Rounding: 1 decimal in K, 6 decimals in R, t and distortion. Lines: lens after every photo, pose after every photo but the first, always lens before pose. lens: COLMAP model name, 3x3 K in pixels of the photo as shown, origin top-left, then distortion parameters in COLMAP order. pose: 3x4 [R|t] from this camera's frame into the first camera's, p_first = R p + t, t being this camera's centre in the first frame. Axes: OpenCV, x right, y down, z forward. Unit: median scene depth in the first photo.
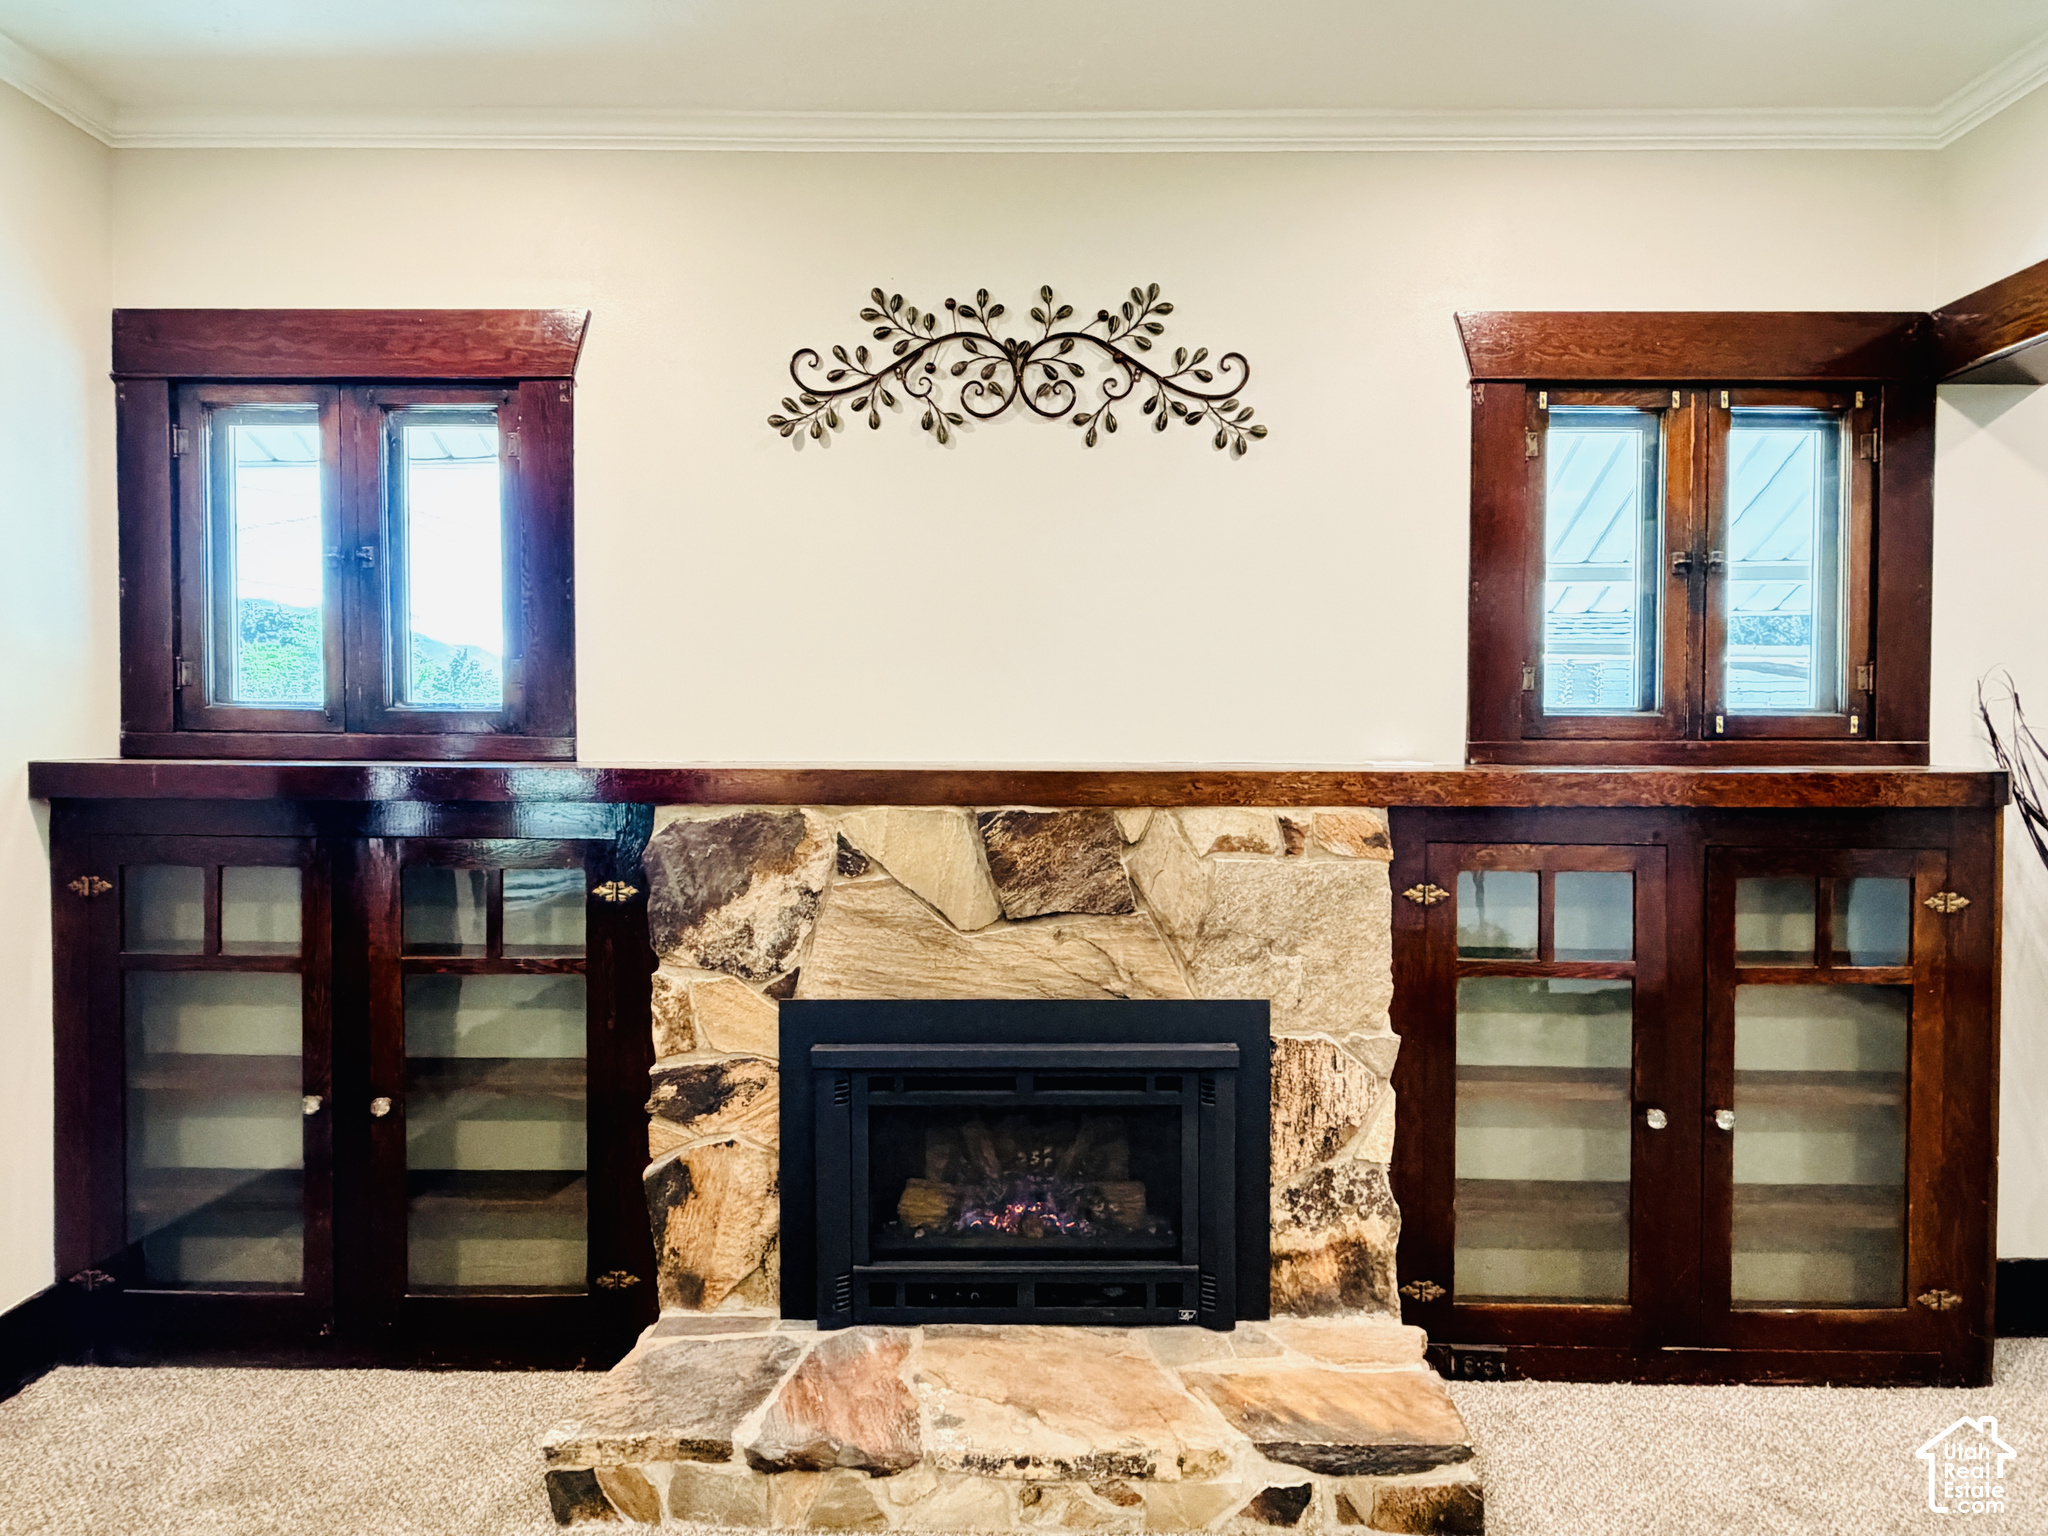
lens RADIAL K [[1194.4, 0, 1030.9], [0, 1194.4, 781.2], [0, 0, 1]] dist [0.005962, -0.002521]
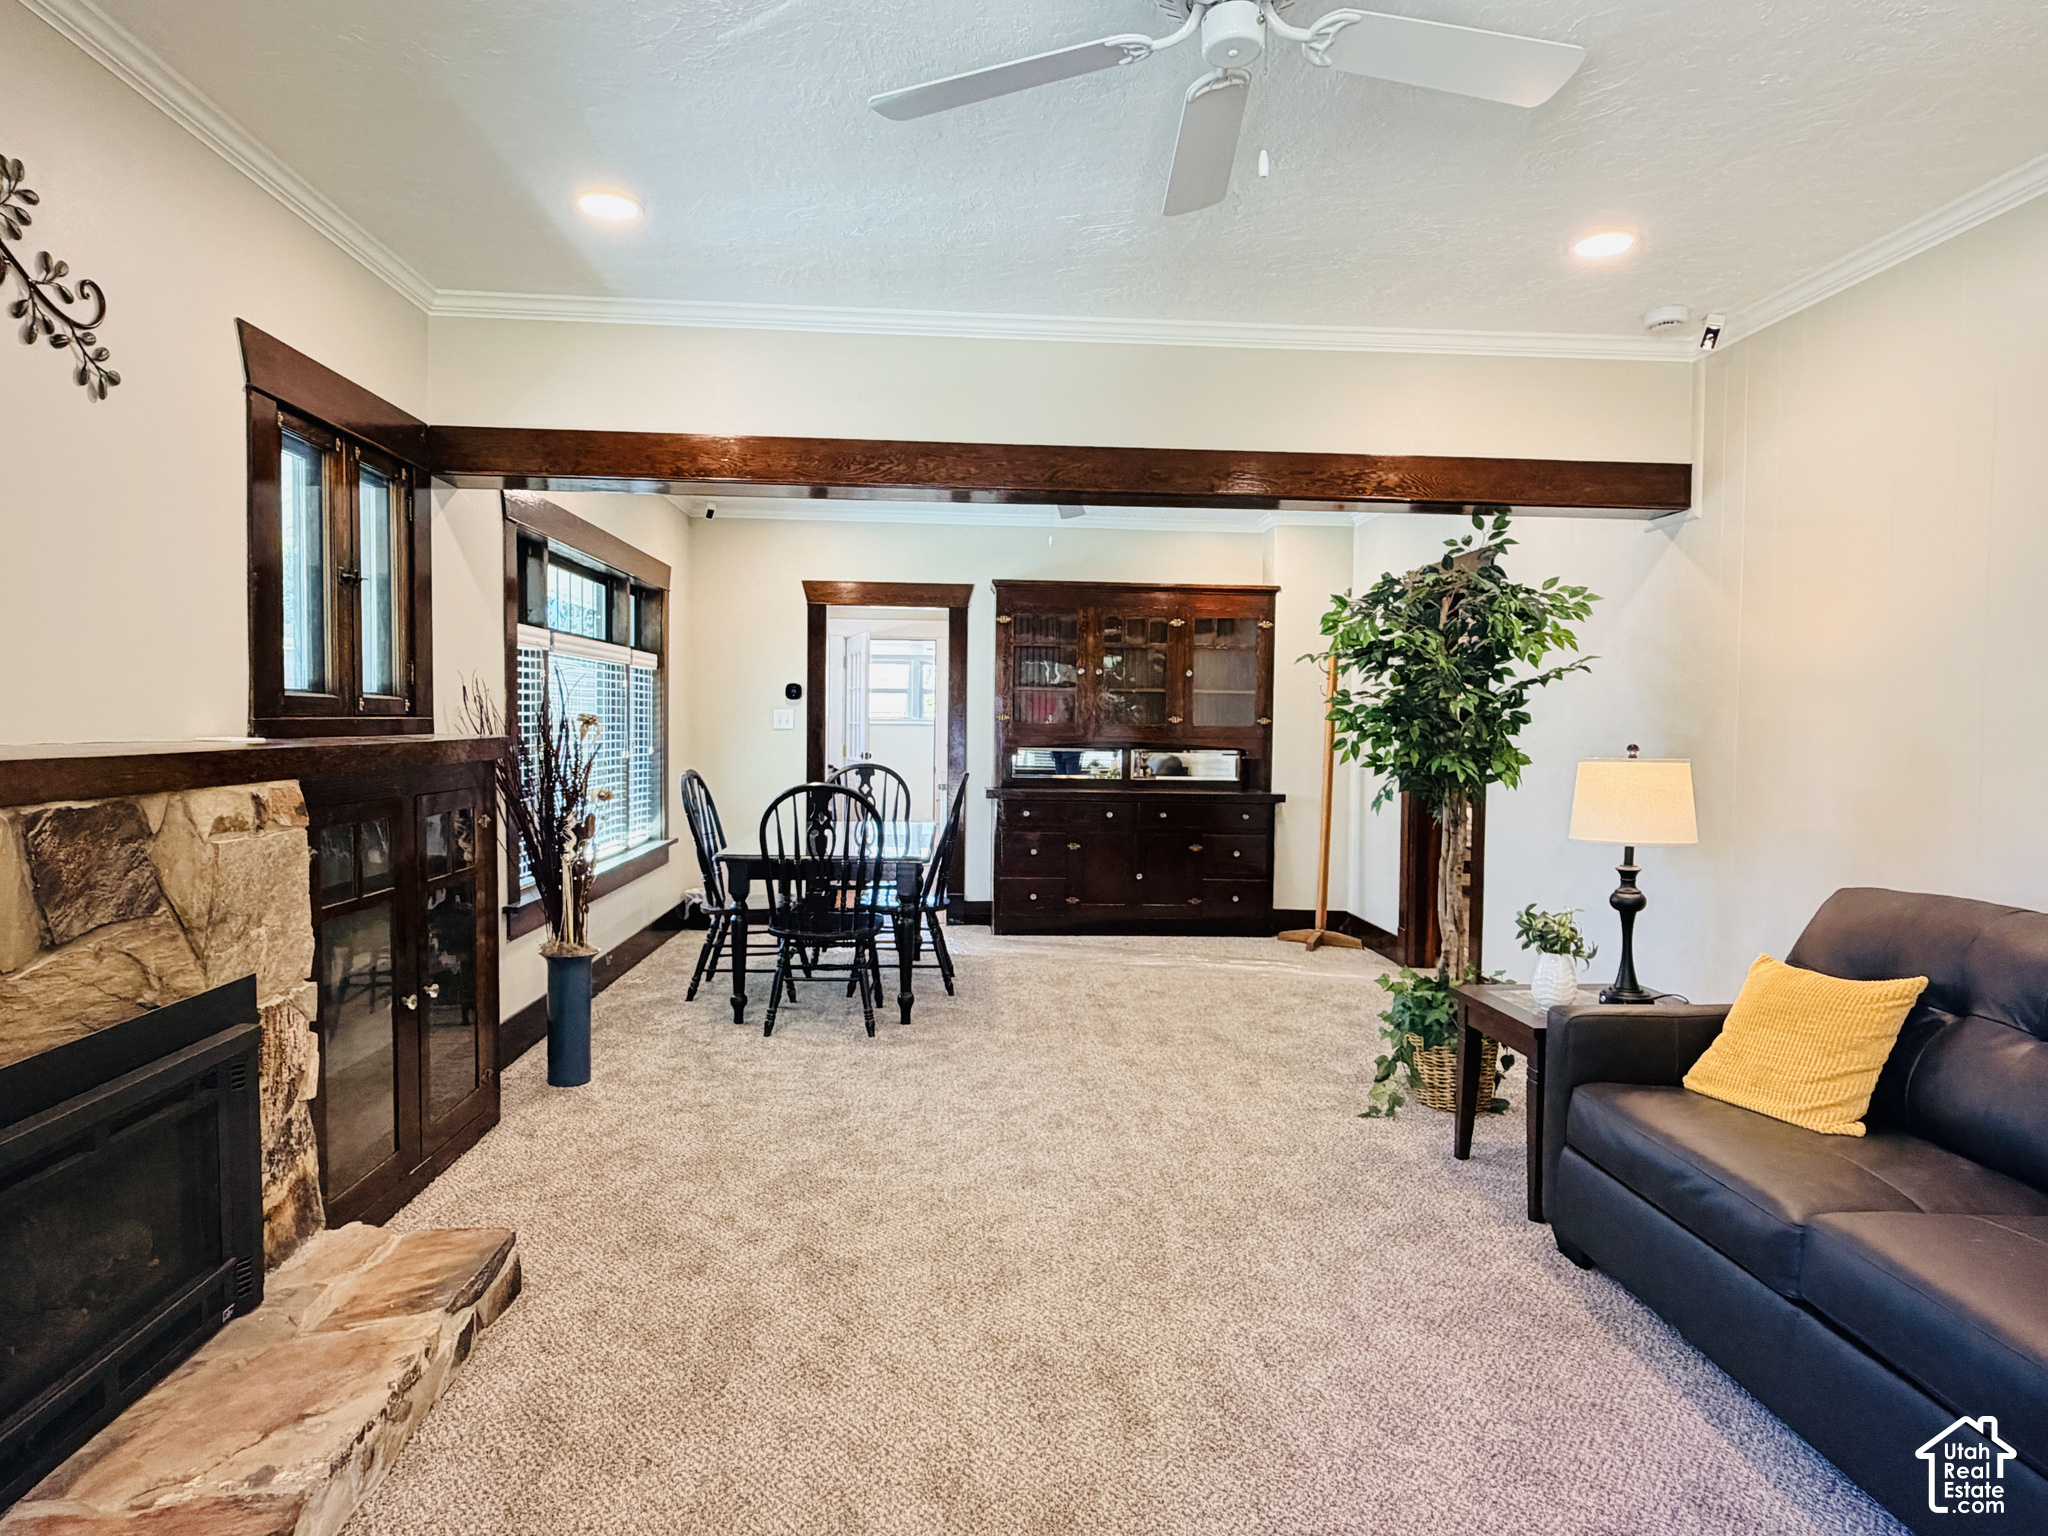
lens RADIAL K [[1194.4, 0, 1032.7], [0, 1194.4, 759.6], [0, 0, 1]] dist [0.005962, -0.002521]
pose [[-0.073388, -0.037701, 0.996591, -0.856609], [0.015956, 0.999113, 0.038972, -0.028554], [-0.997176, 0.018762, -0.072721, 0.407239]]
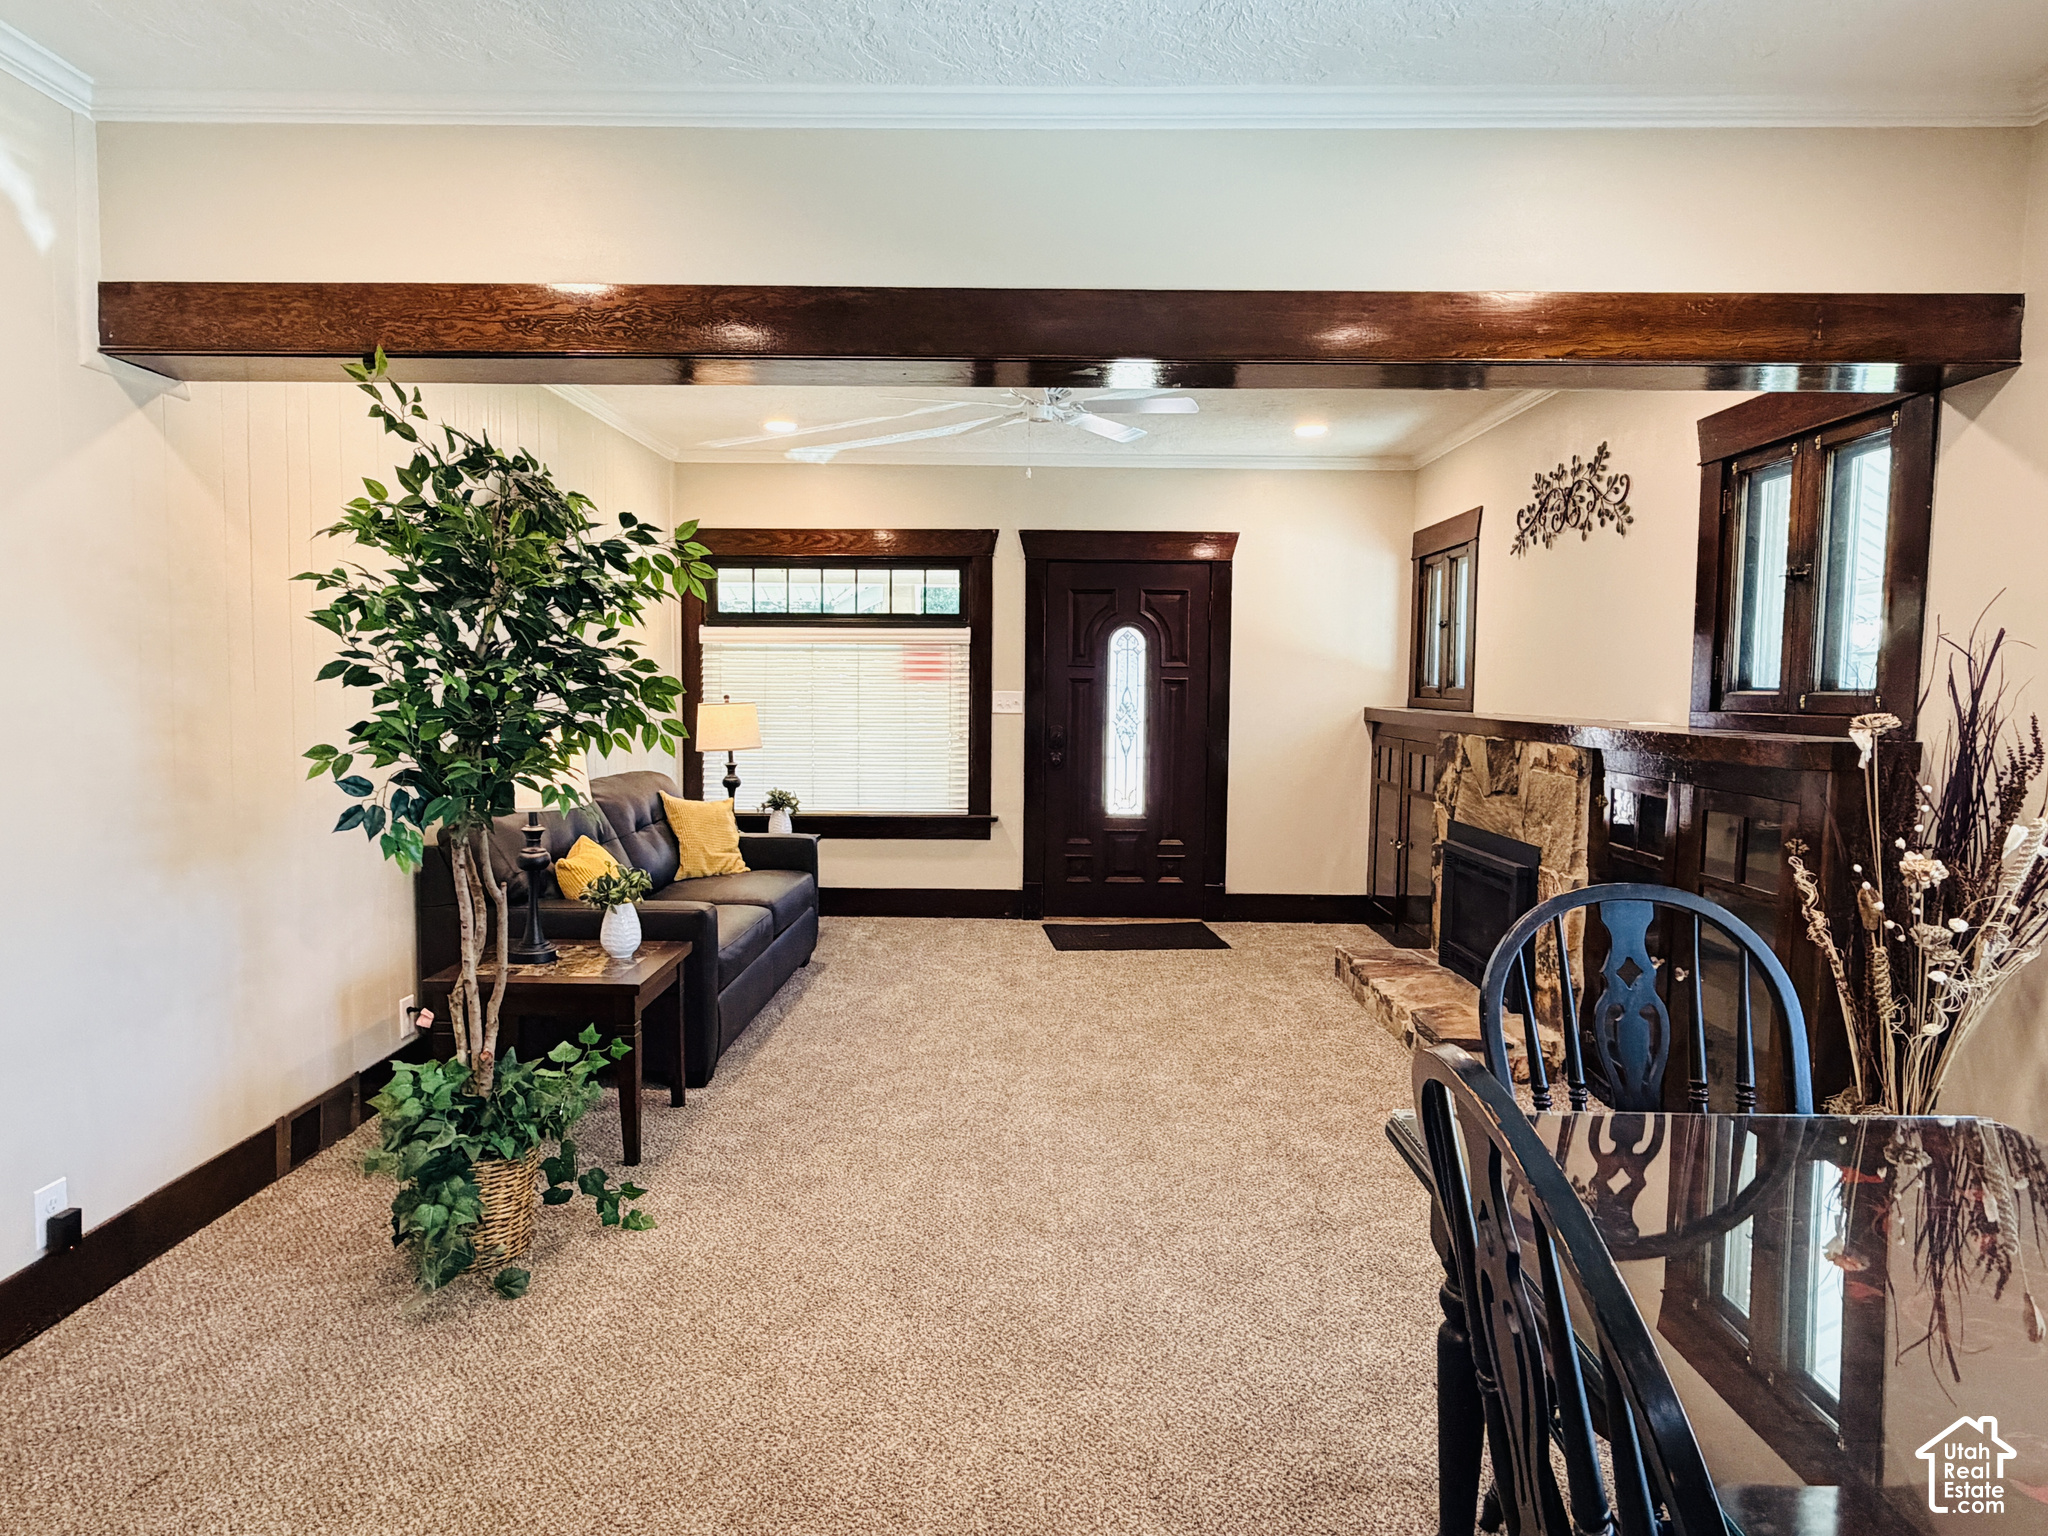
lens RADIAL K [[1194.4, 0, 1022.9], [0, 1194.4, 765.8], [0, 0, 1]] dist [0.005962, -0.002521]
pose [[0.007169, 0.062210, -0.998037, 2.012388], [-0.051018, 0.996786, 0.061765, -0.016729], [0.998672, 0.050475, 0.010320, 0.186002]]
